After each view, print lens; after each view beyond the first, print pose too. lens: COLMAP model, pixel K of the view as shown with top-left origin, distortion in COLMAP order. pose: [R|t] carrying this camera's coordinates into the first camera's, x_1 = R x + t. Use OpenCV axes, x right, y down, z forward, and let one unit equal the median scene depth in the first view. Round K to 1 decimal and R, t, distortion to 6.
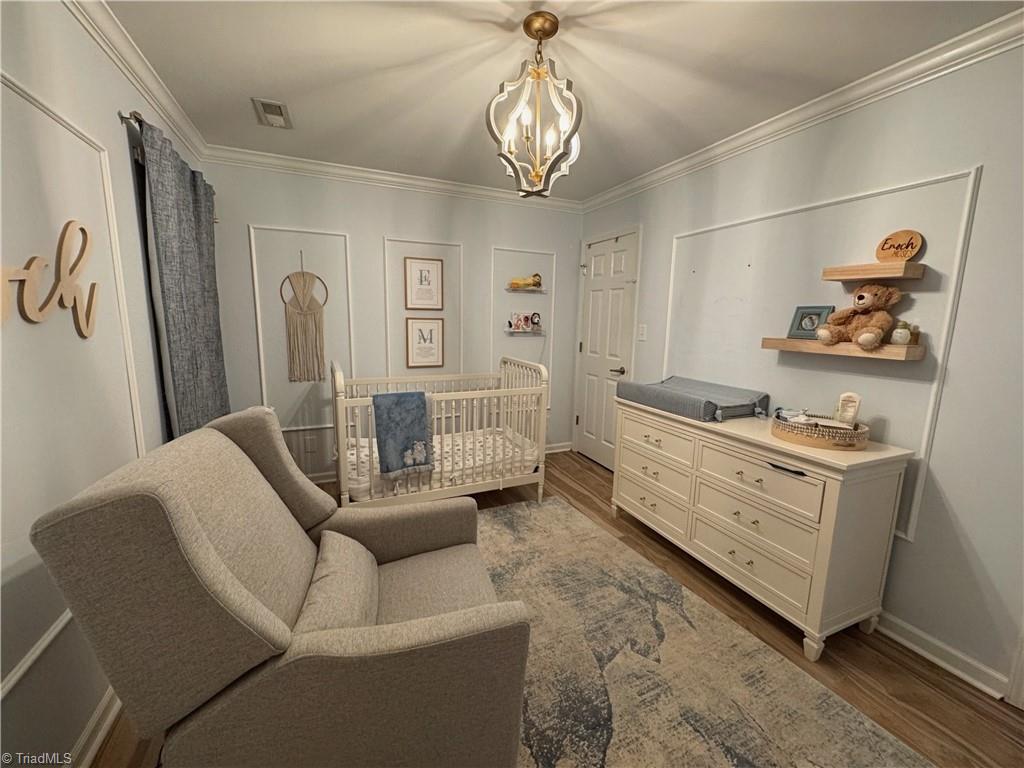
lens RADIAL K [[409.6, 0, 512.4], [0, 409.6, 381.8], [0, 0, 1]] dist [-0.005098, 0.000533]
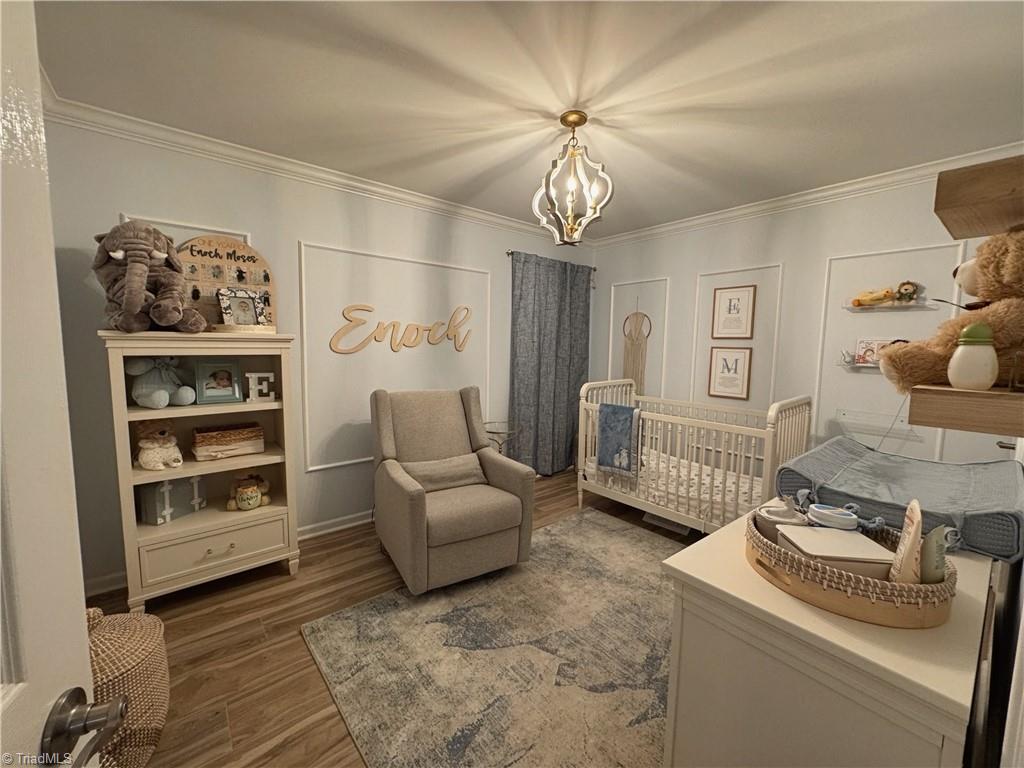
lens RADIAL K [[409.6, 0, 512.7], [0, 409.6, 383.4], [0, 0, 1]] dist [-0.005098, 0.000533]
pose [[0.263789, 0.080440, -0.961220, 0.665507], [-0.161015, 0.986207, 0.038343, -0.027984], [0.951046, 0.144656, 0.273103, 0.287328]]
